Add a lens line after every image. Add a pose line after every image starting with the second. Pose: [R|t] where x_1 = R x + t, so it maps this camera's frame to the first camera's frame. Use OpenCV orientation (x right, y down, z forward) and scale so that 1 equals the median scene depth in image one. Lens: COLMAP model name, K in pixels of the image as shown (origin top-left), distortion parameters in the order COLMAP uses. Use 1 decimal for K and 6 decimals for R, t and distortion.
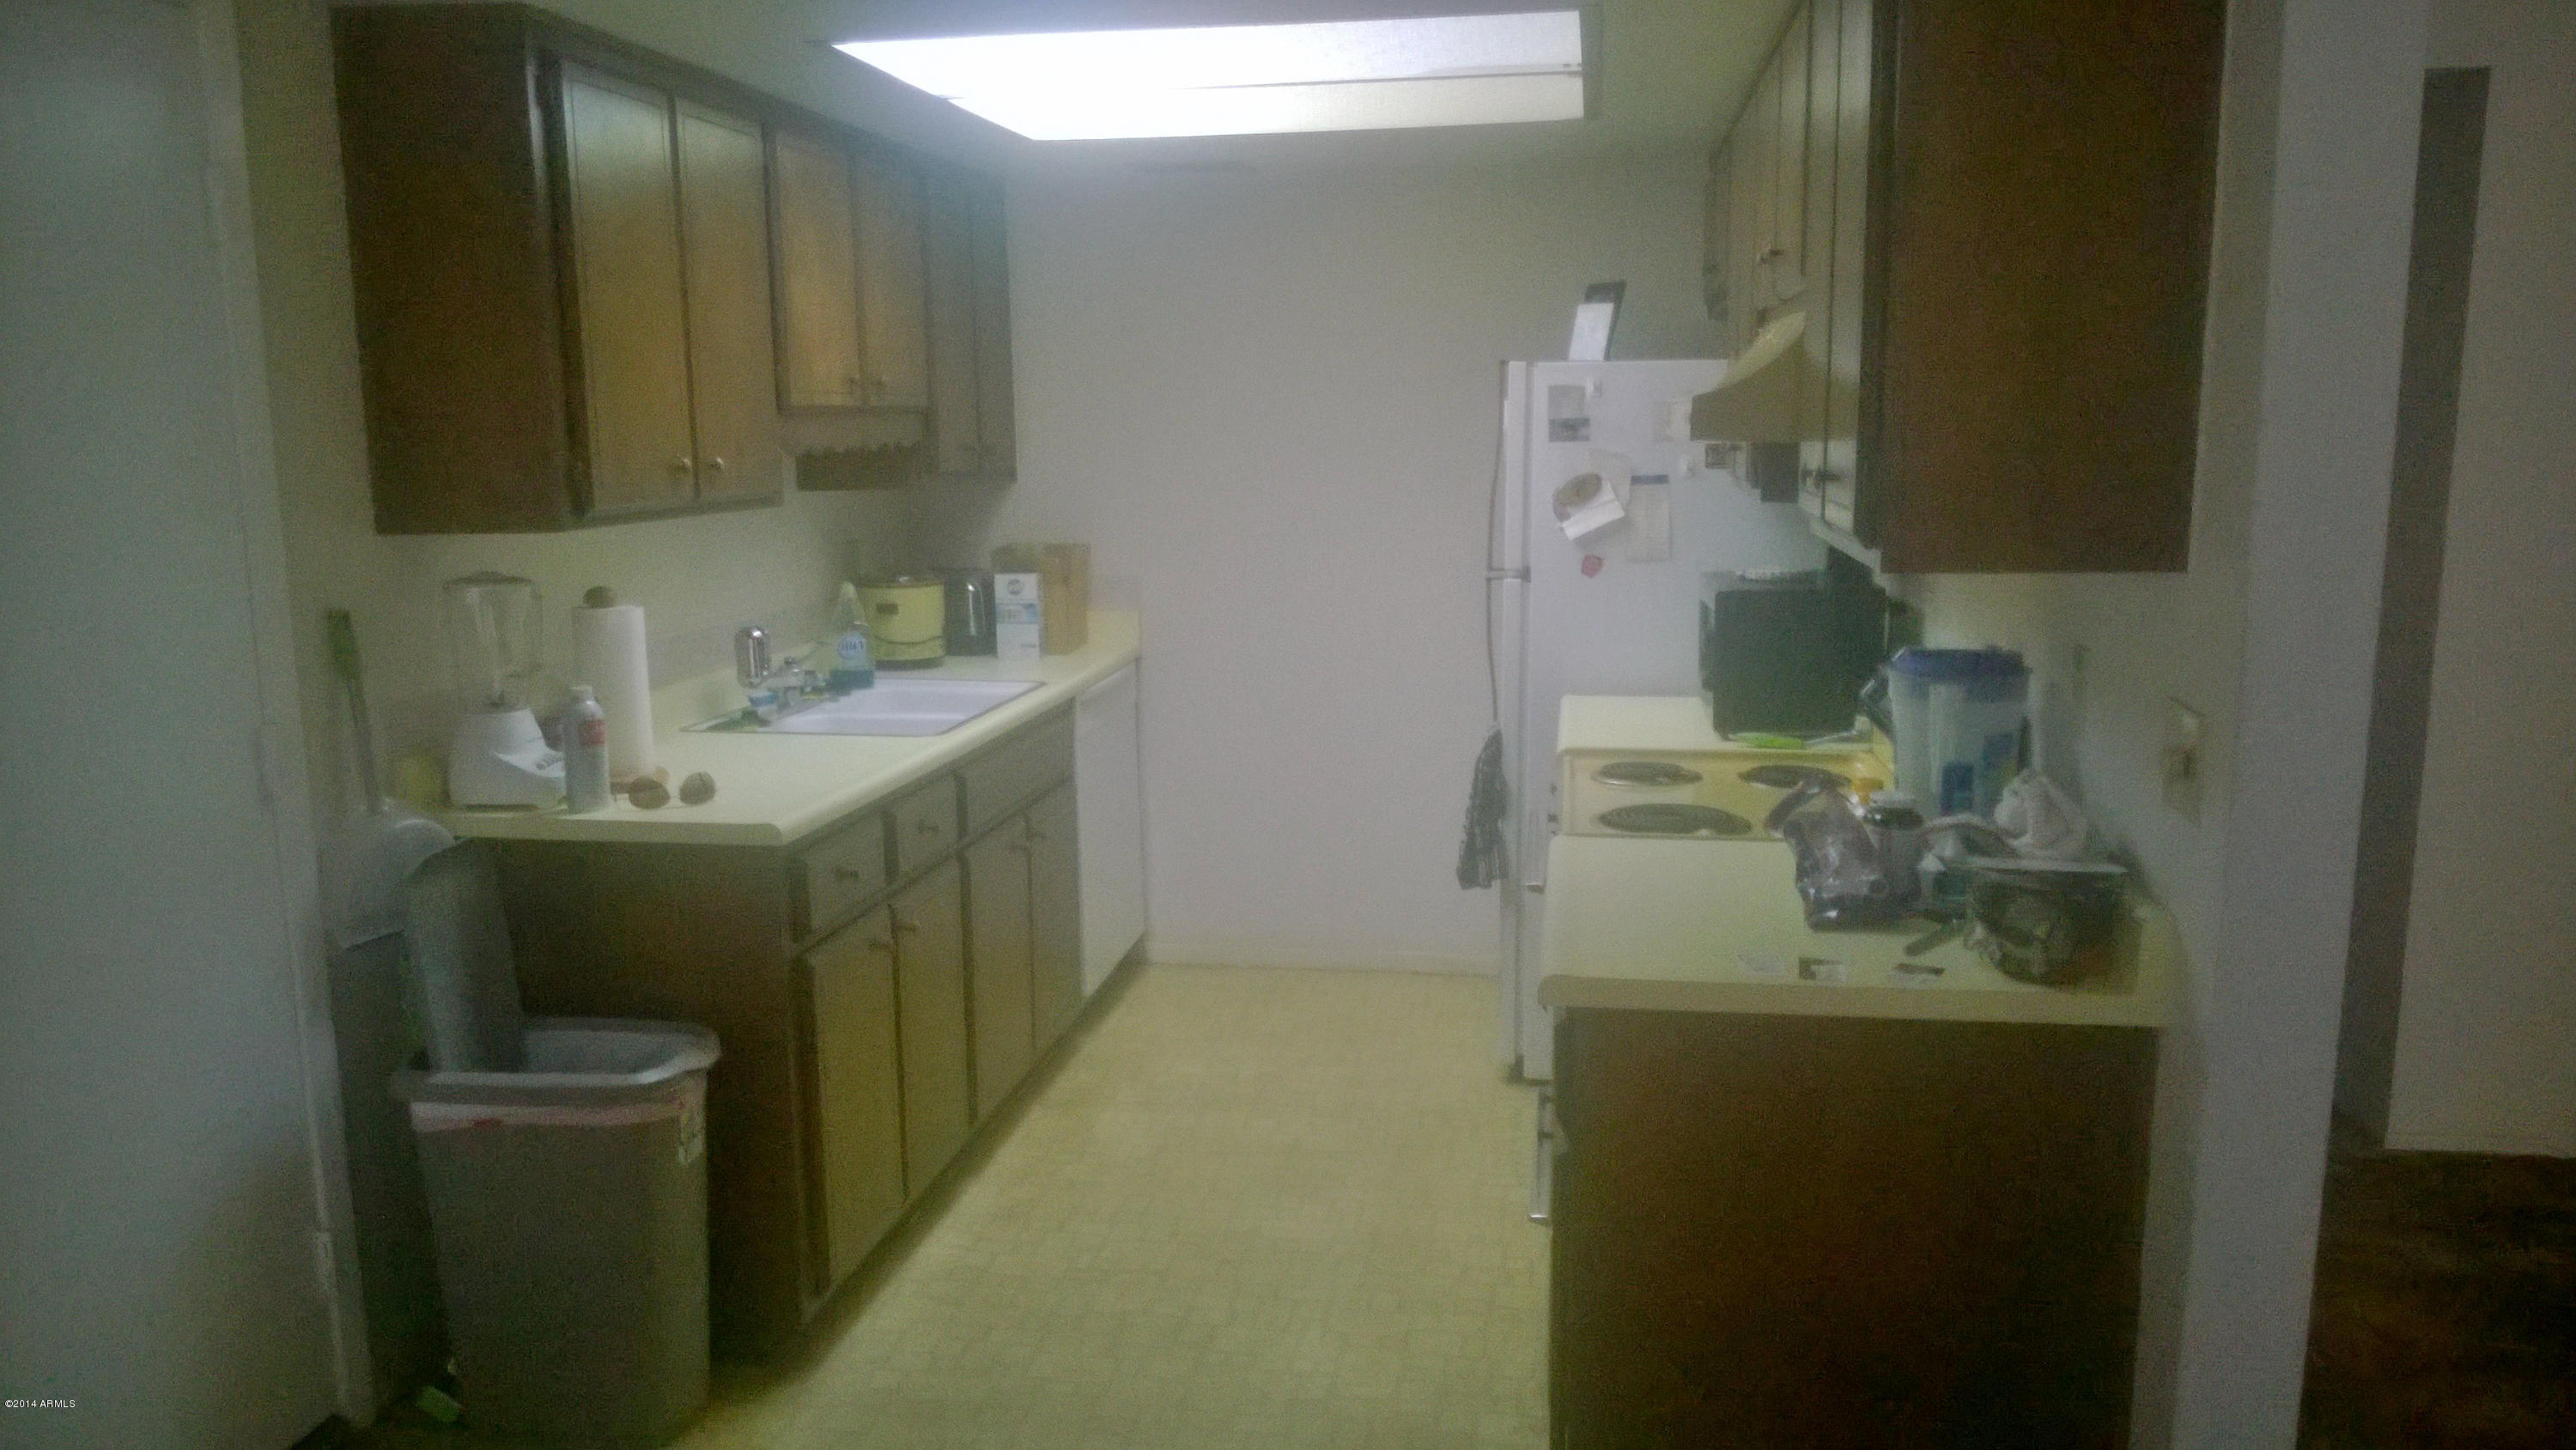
lens RADIAL K [[1930.2, 0, 1288.0], [0, 1930.2, 725.0], [0, 0, 1]] dist [0.057410, -0.000637]
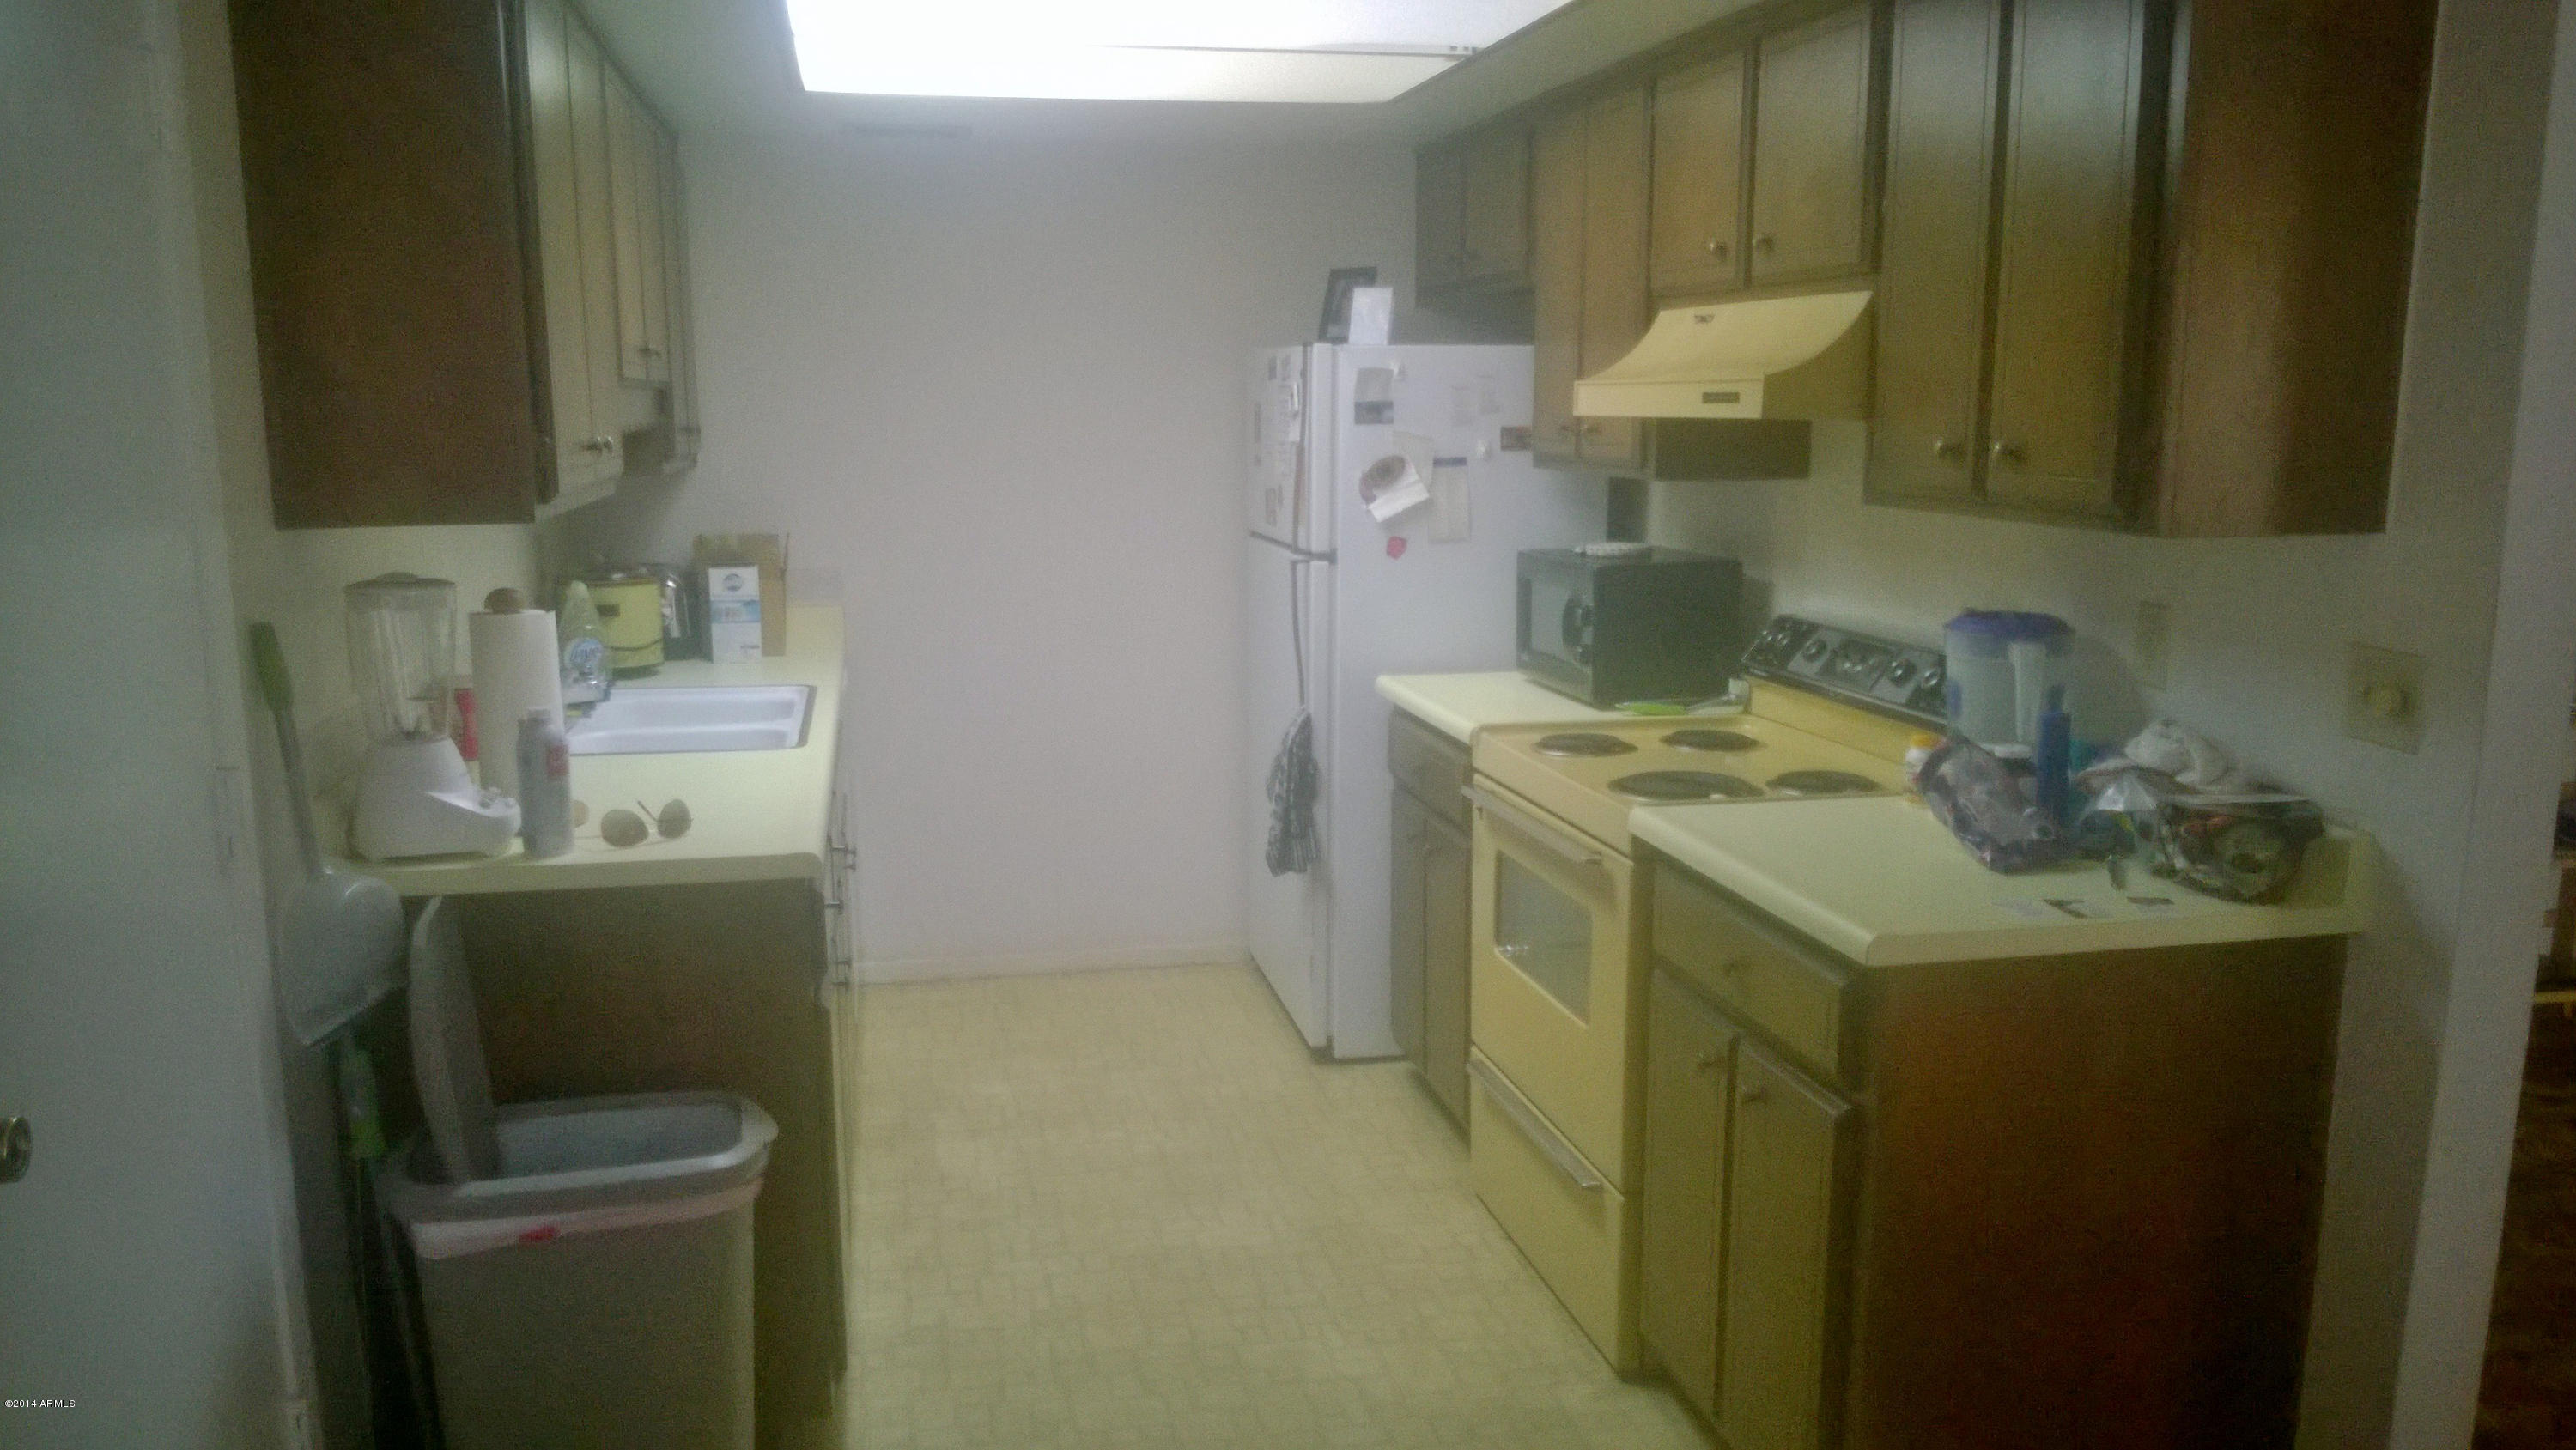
lens RADIAL K [[1930.2, 0, 1288.0], [0, 1930.2, 725.0], [0, 0, 1]] dist [0.057410, -0.000637]
pose [[0.934399, -0.049958, 0.352707, -0.261472], [0.048056, 0.998744, 0.014153, -0.006209], [-0.352972, 0.003725, 0.935627, 0.072473]]
